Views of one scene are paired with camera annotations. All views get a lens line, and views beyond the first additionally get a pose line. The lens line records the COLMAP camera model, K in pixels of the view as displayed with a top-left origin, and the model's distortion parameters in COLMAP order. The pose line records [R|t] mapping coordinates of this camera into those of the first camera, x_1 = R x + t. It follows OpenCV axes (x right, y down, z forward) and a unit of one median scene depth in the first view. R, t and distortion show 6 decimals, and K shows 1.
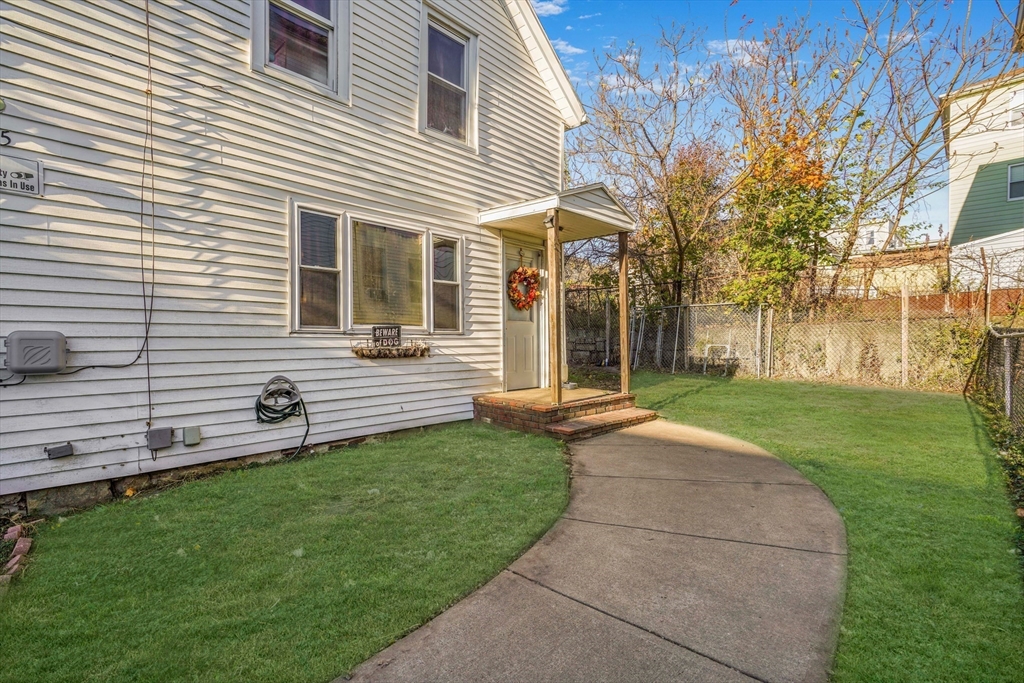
lens RADIAL K [[471.8, 0, 494.2], [0, 471.8, 342.5], [0, 0, 1]] dist [-0.005191, 0.000598]
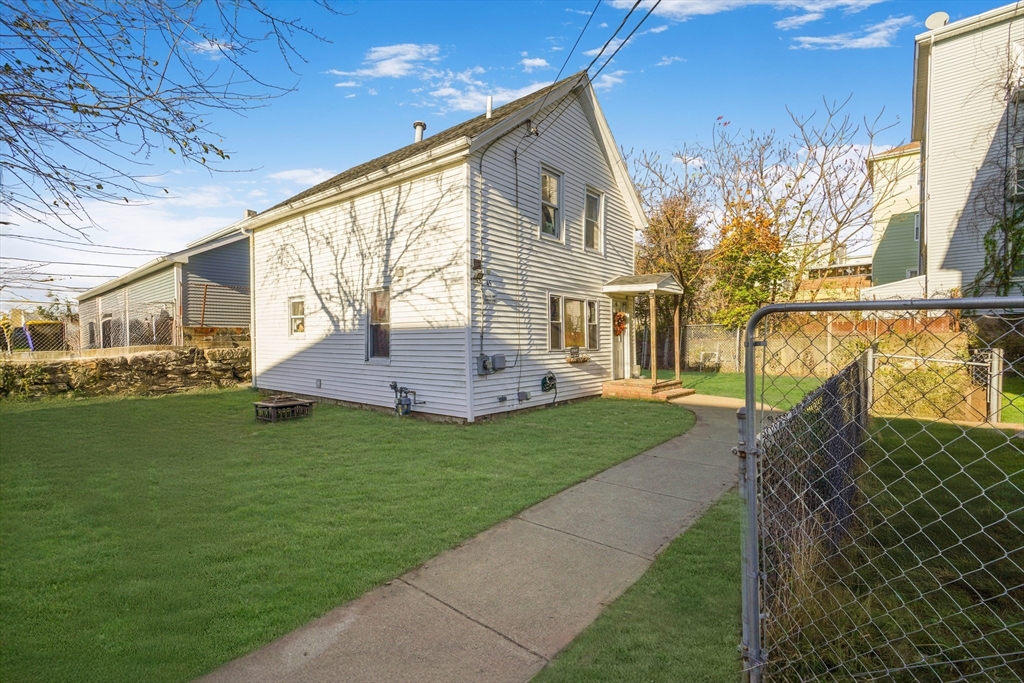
lens RADIAL K [[471.8, 0, 494.2], [0, 471.8, 342.5], [0, 0, 1]] dist [-0.005191, 0.000598]
pose [[0.997928, 0.000287, 0.064333, -0.653087], [-0.000054, 0.999993, -0.003623, -0.044518], [-0.064333, 0.003612, 0.997922, -0.953530]]
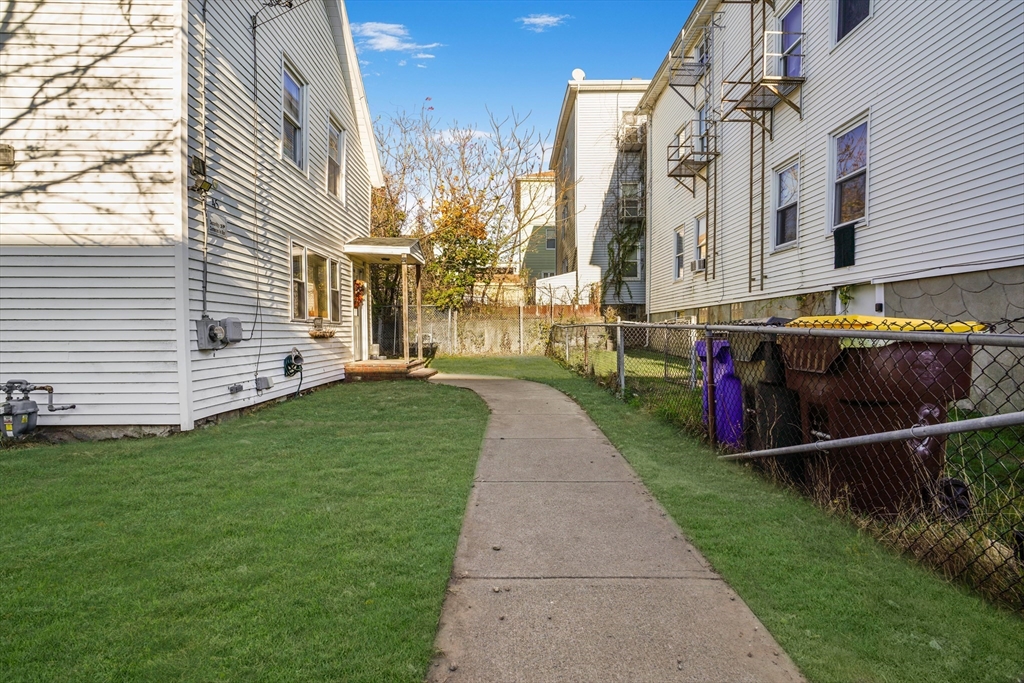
lens RADIAL K [[485.7, 0, 504.8], [0, 485.7, 323.7], [0, 0, 1]] dist [-0.001067, 0.000120]
pose [[0.719431, 0.012122, 0.694458, -0.826503], [0.006614, 0.999683, -0.024302, 0.026097], [-0.694532, 0.022077, 0.719123, -0.539499]]
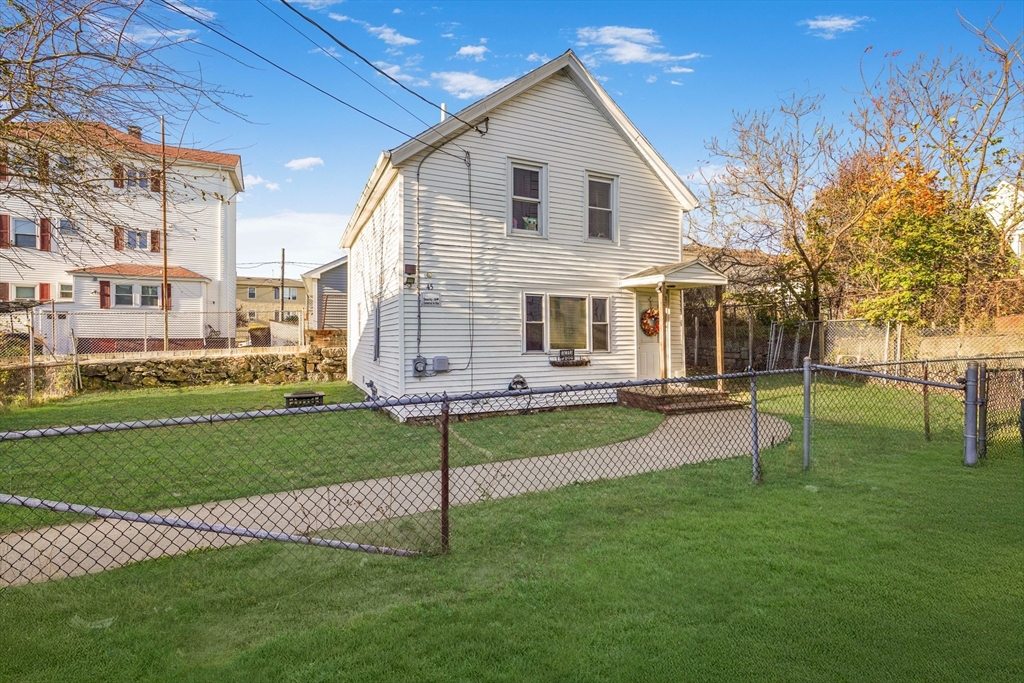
lens RADIAL K [[473.7, 0, 491.2], [0, 473.7, 336.6], [0, 0, 1]] dist [-0.018581, 0.000098]
pose [[0.930595, -0.004108, -0.366027, 0.170249], [-0.000018, 0.999937, -0.011268, -0.059778], [0.366050, 0.010493, 0.930536, -0.809201]]
